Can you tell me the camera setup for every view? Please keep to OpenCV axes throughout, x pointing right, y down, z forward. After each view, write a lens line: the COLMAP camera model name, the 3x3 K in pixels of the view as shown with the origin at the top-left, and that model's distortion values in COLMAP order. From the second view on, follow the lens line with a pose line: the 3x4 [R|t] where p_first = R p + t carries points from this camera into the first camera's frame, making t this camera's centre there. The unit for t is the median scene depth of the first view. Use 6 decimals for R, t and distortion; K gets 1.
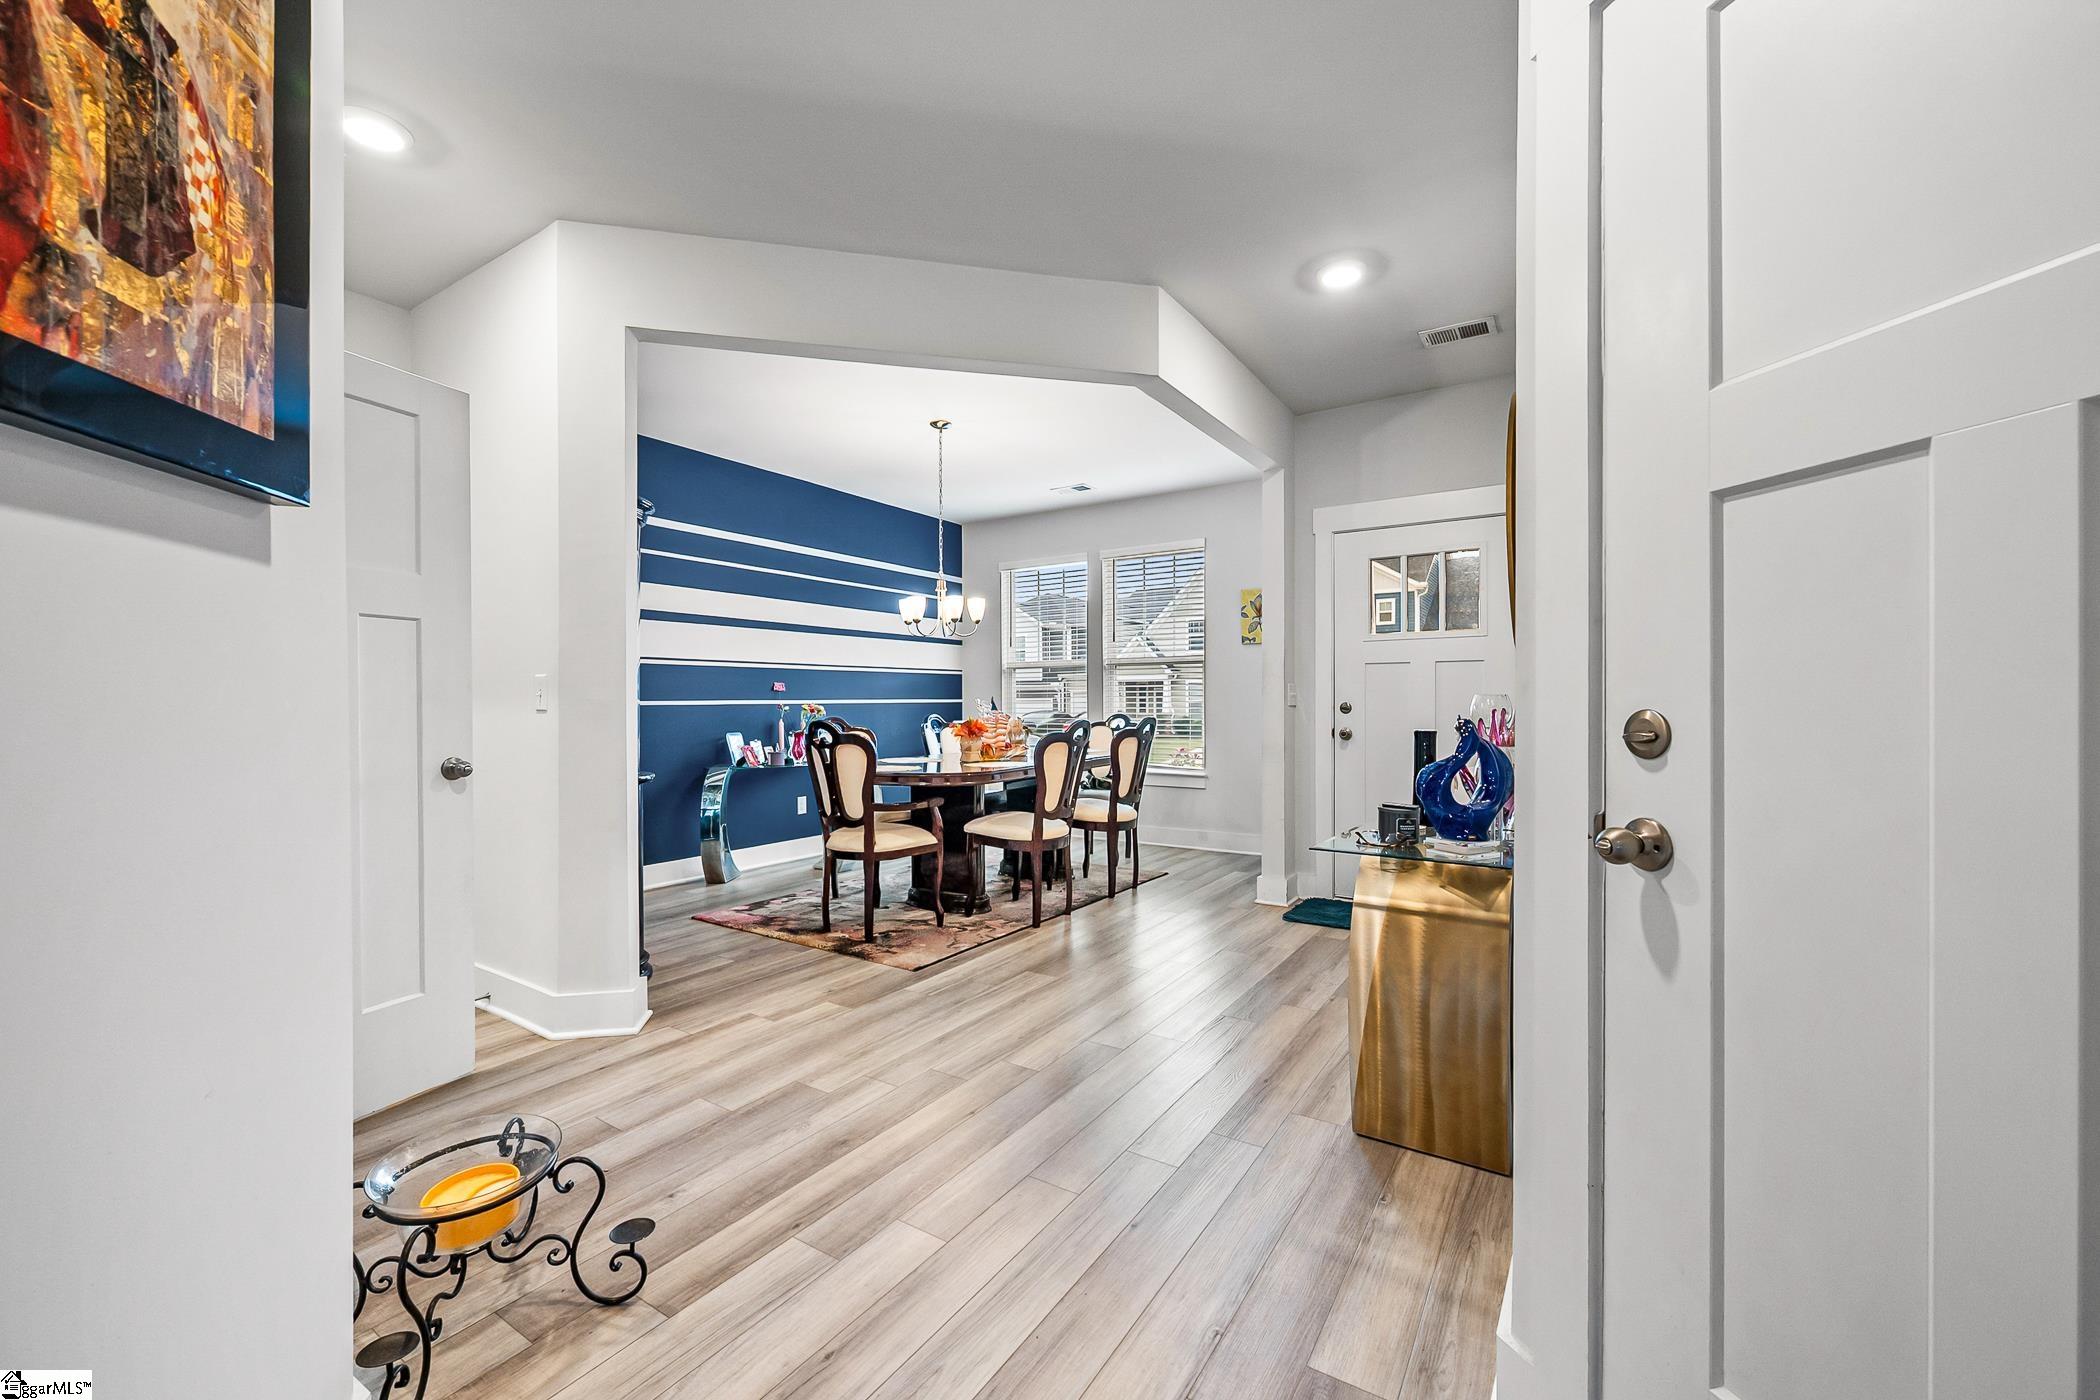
lens RADIAL K [[846.4, 0, 1046.1], [0, 846.4, 711.2], [0, 0, 1]] dist [-0.000348, -0.000008]
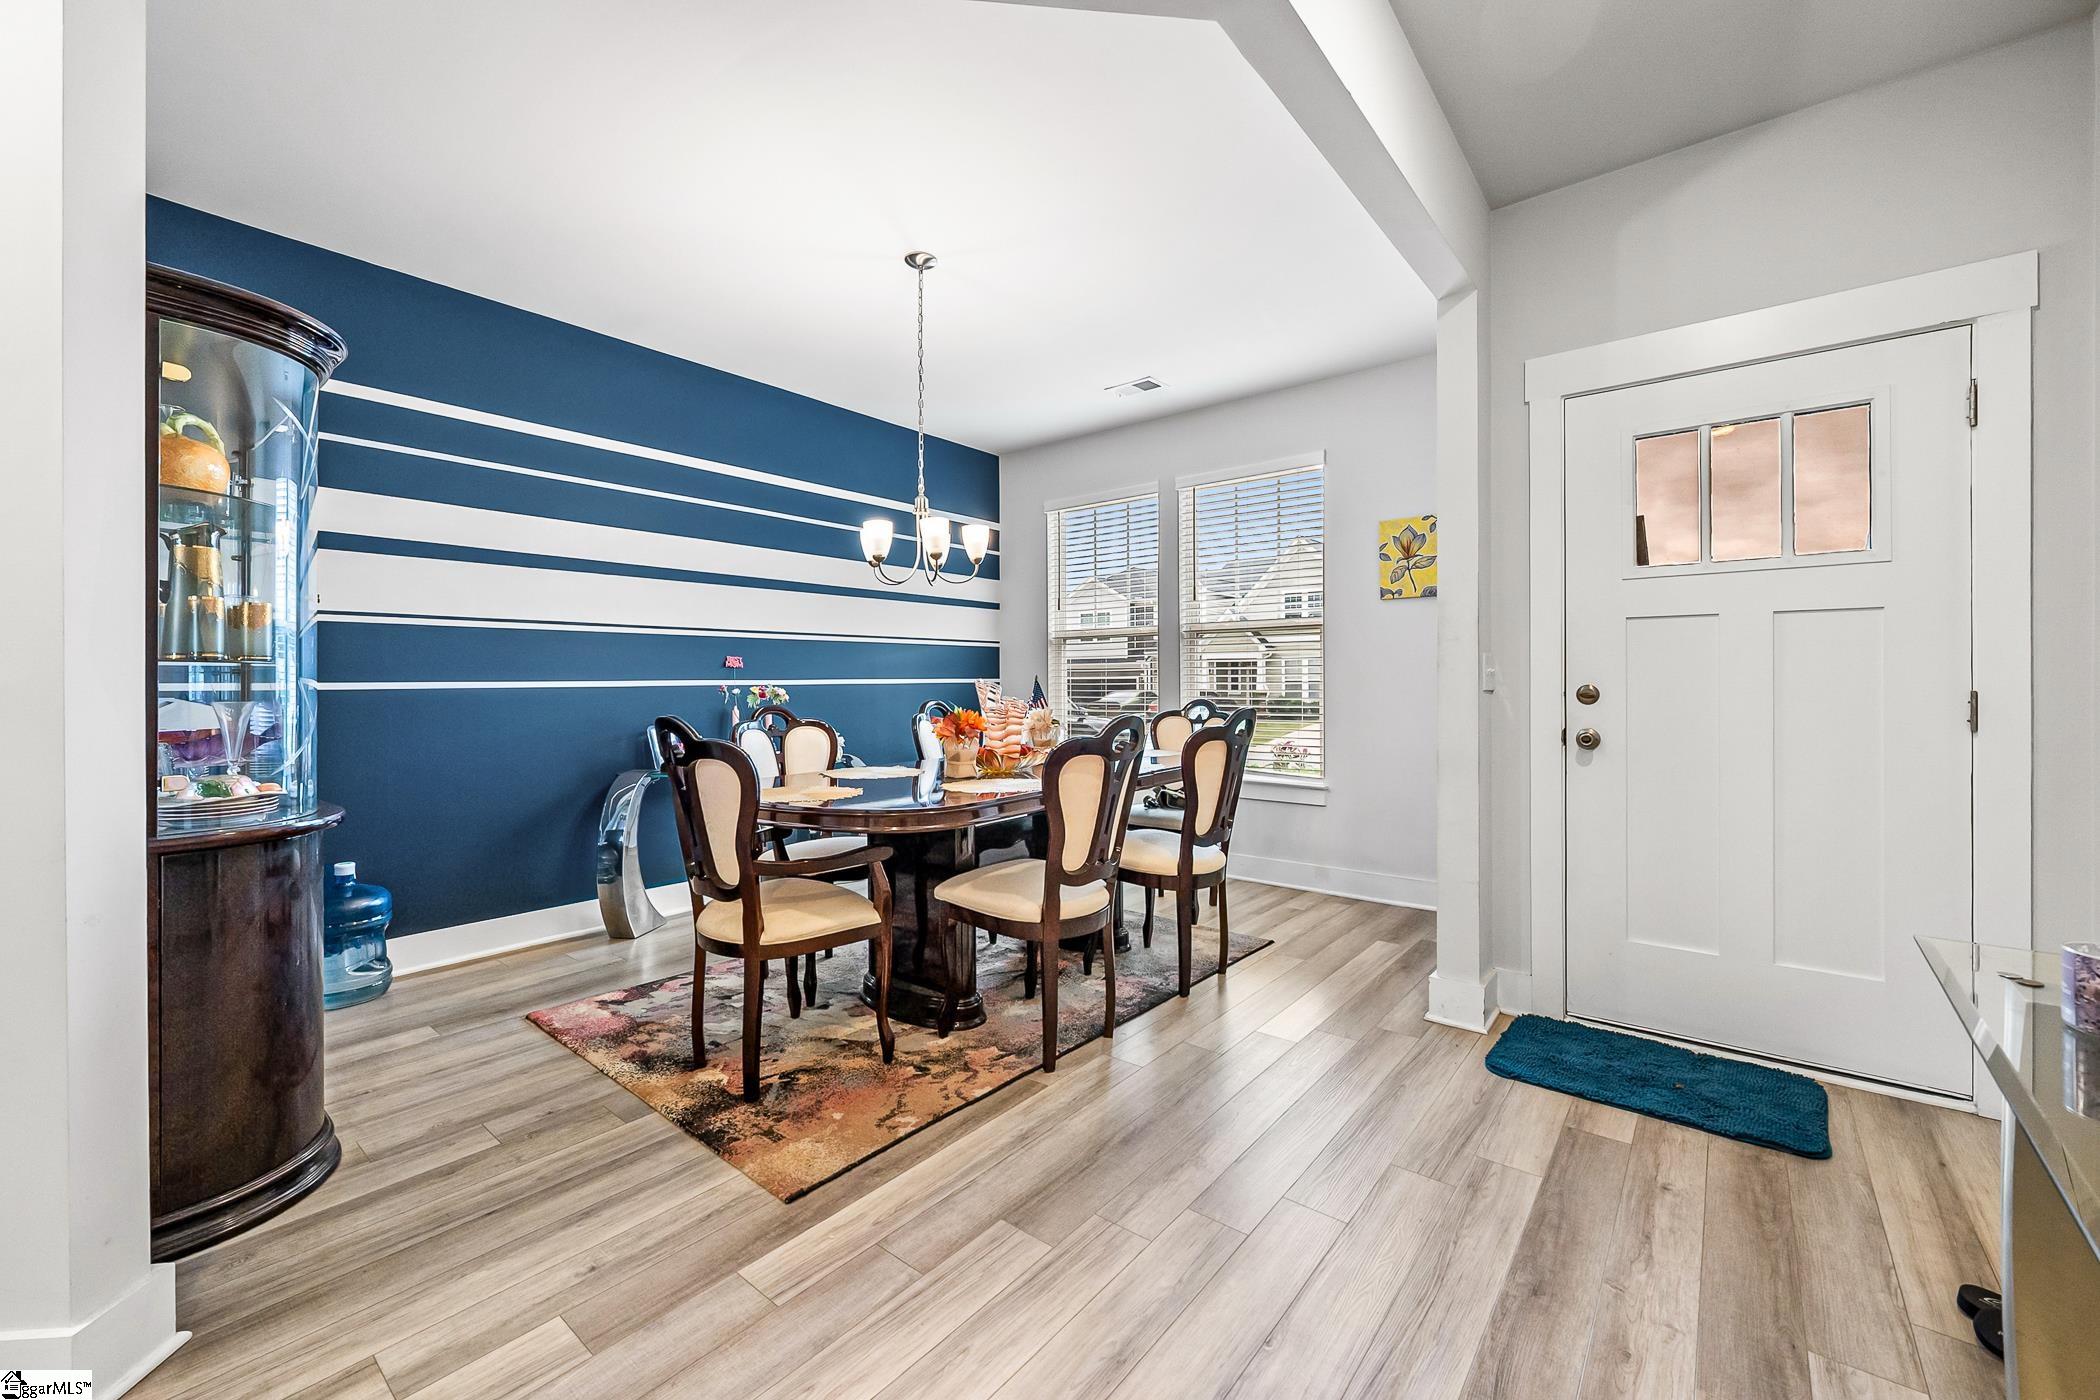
lens RADIAL K [[846.4, 0, 1041.8], [0, 846.4, 681.8], [0, 0, 1]] dist [-0.000348, -0.000008]
pose [[0.993912, 0.000301, -0.110174, 0.044557], [-0.001309, 0.999958, -0.009084, -0.006950], [0.110167, 0.009173, 0.993871, 0.388433]]
